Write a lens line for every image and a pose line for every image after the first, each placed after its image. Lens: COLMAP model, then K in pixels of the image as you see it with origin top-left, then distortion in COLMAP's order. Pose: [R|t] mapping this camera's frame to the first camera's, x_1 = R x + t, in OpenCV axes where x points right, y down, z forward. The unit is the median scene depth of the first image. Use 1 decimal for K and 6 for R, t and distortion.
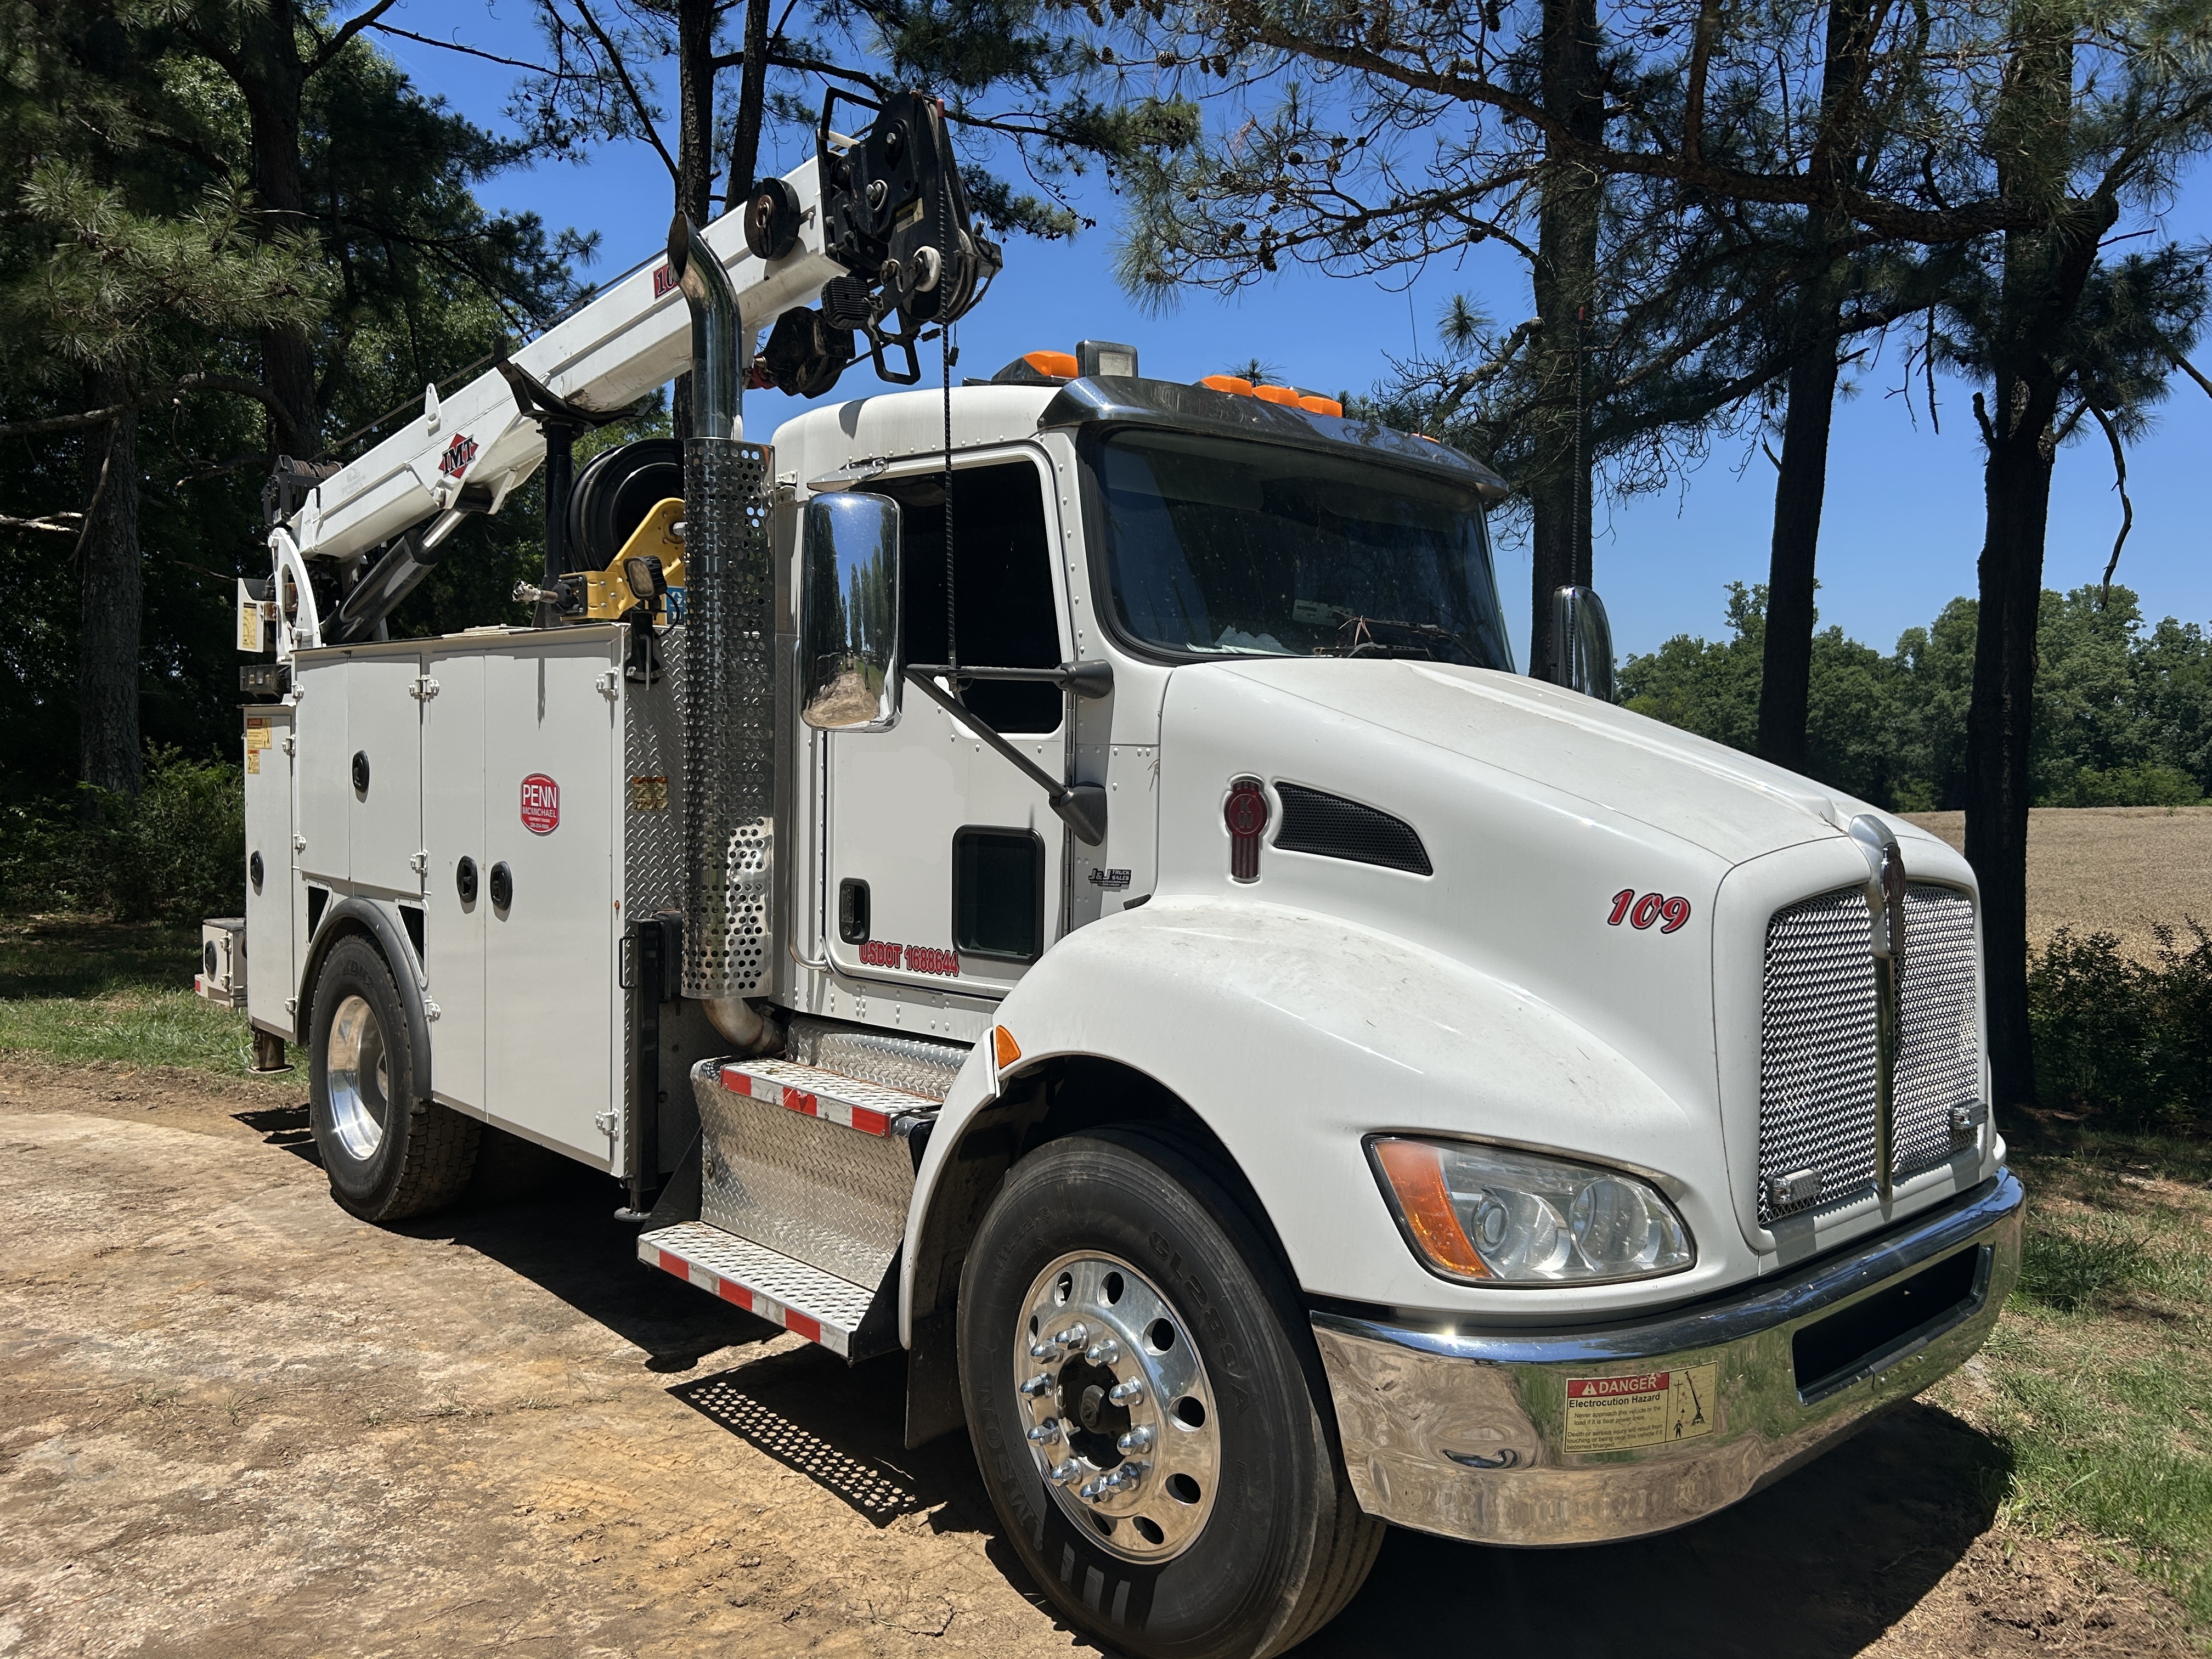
lens RADIAL K [[1679.1, 0, 1101.8], [0, 1679.1, 824.9], [0, 0, 1]] dist [0.044776, -0.047727]
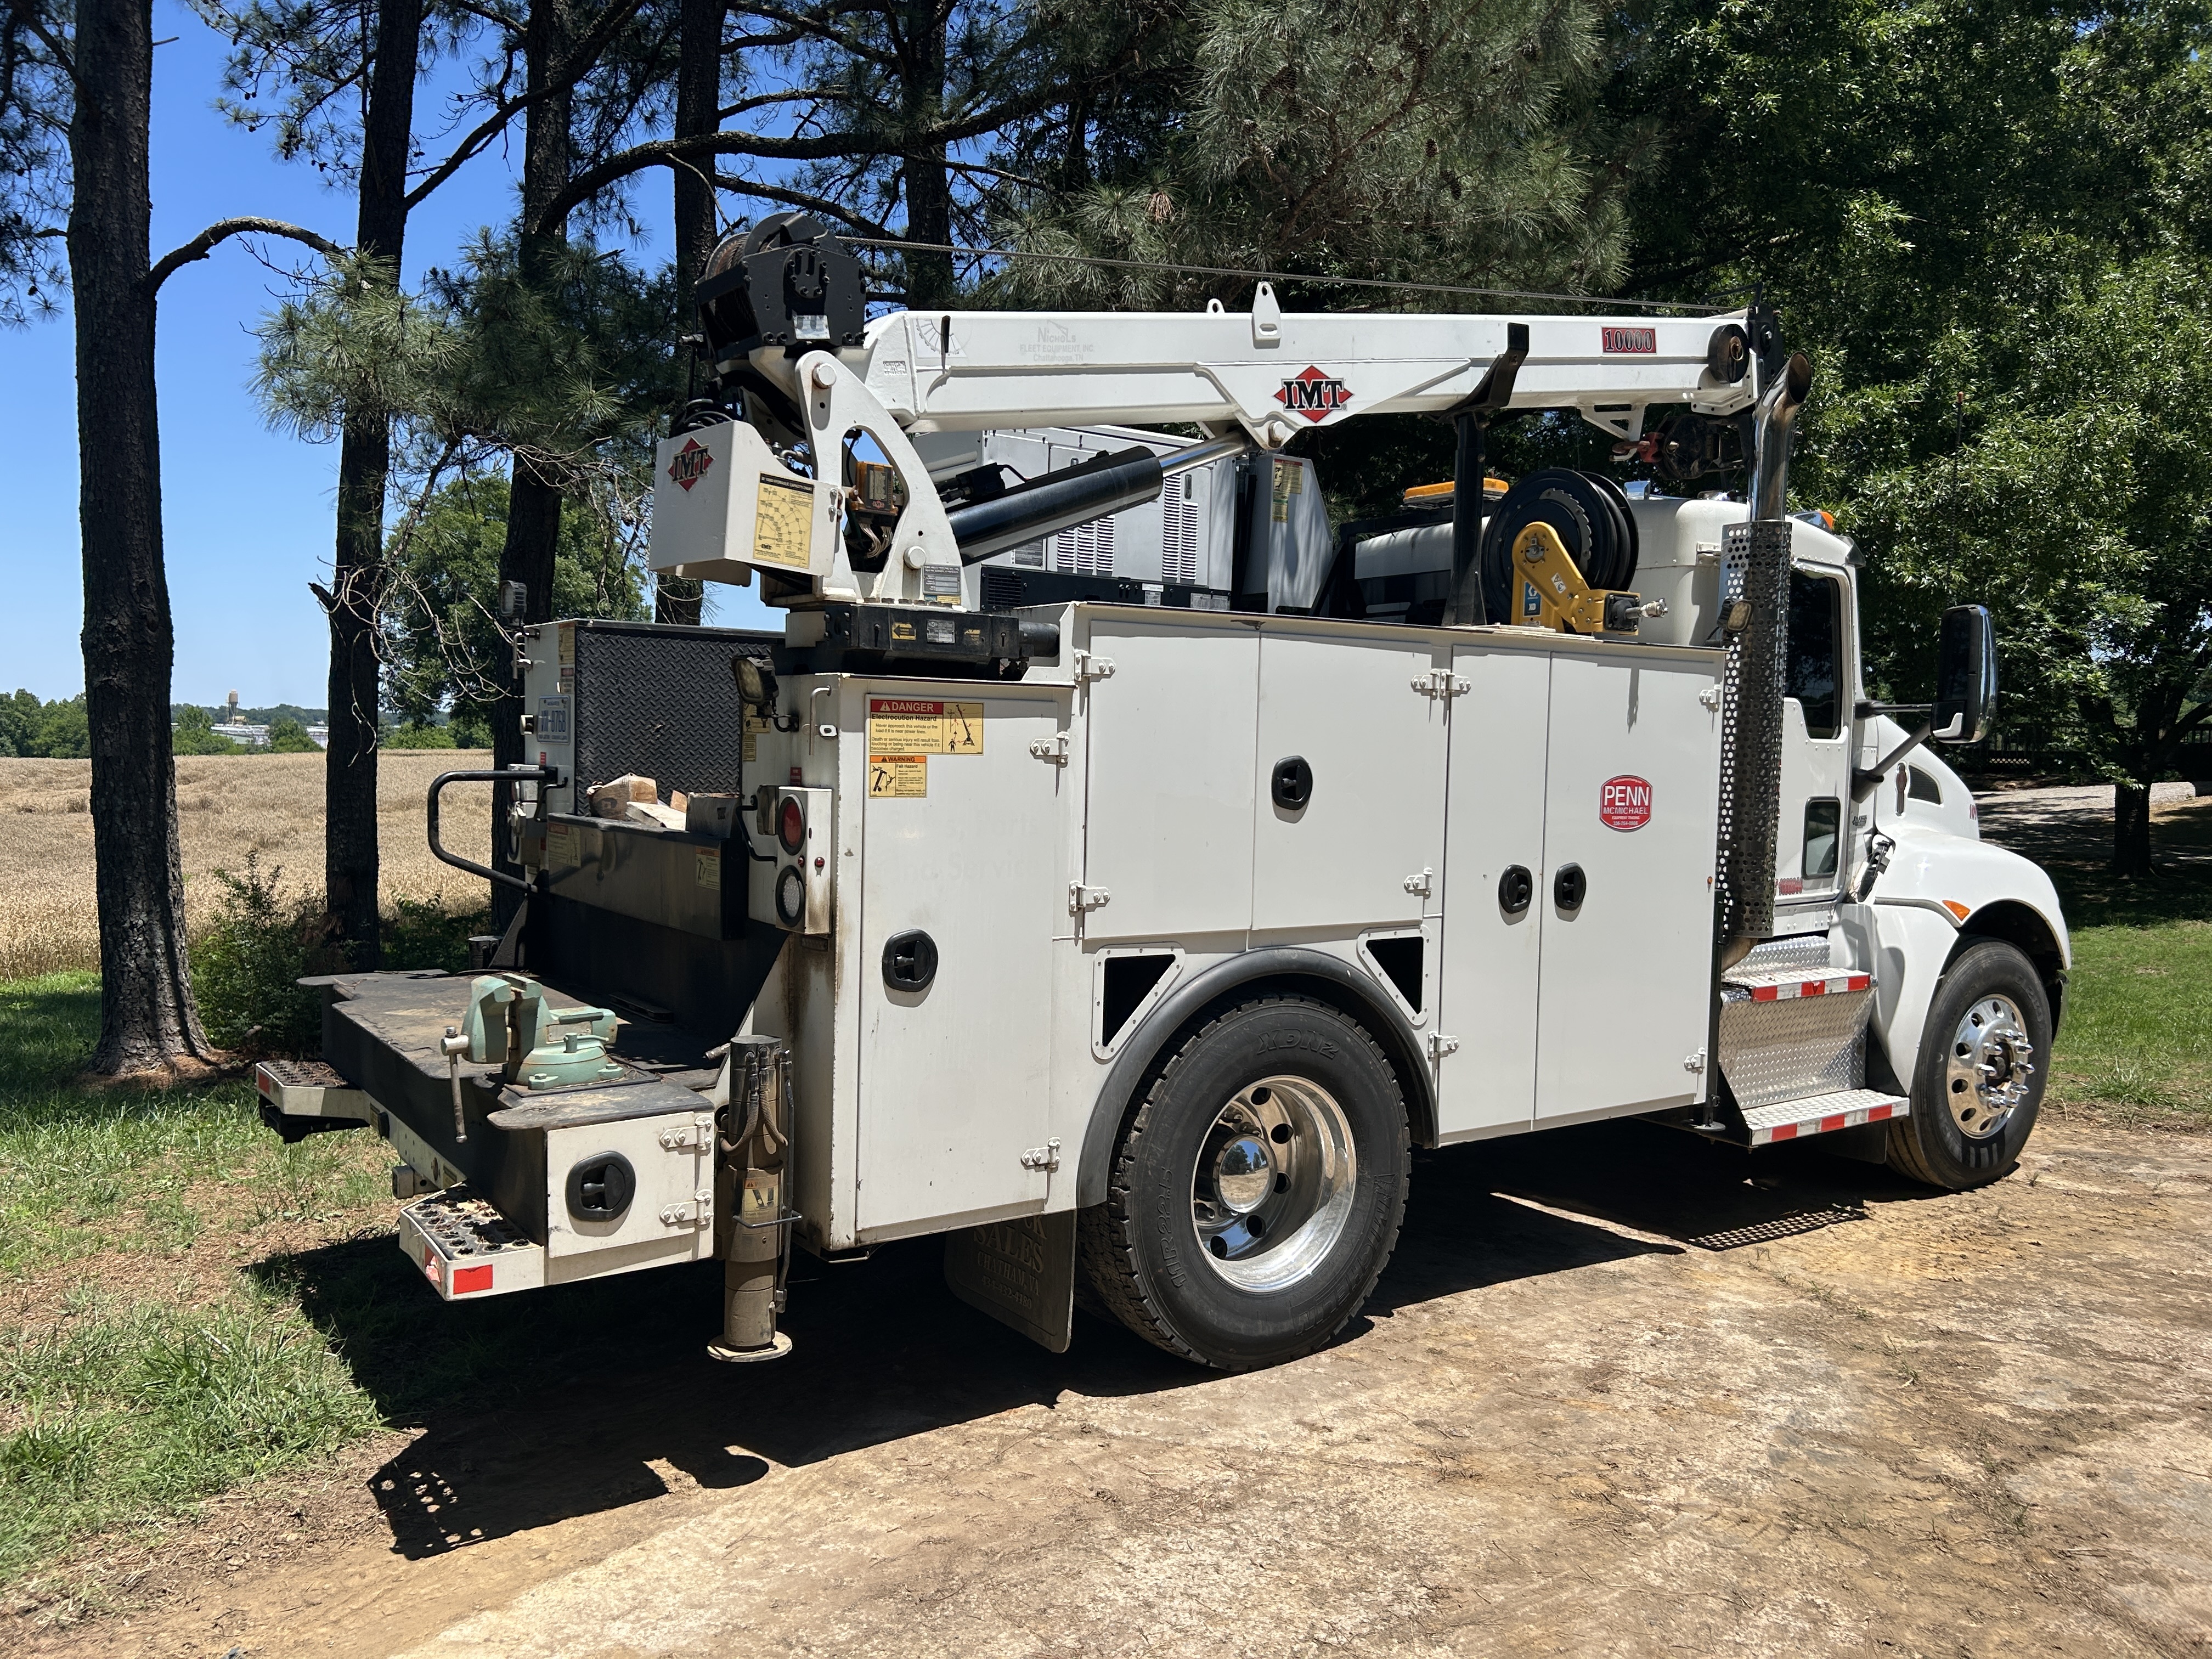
lens RADIAL K [[1679.1, 0, 1098.0], [0, 1679.1, 837.8], [0, 0, 1]] dist [0.044776, -0.047727]
pose [[0.139832, -0.069705, 0.987719, -1.649524], [0.029852, 0.997362, 0.066159, -0.081742], [-0.989725, 0.020234, 0.141544, 1.342889]]
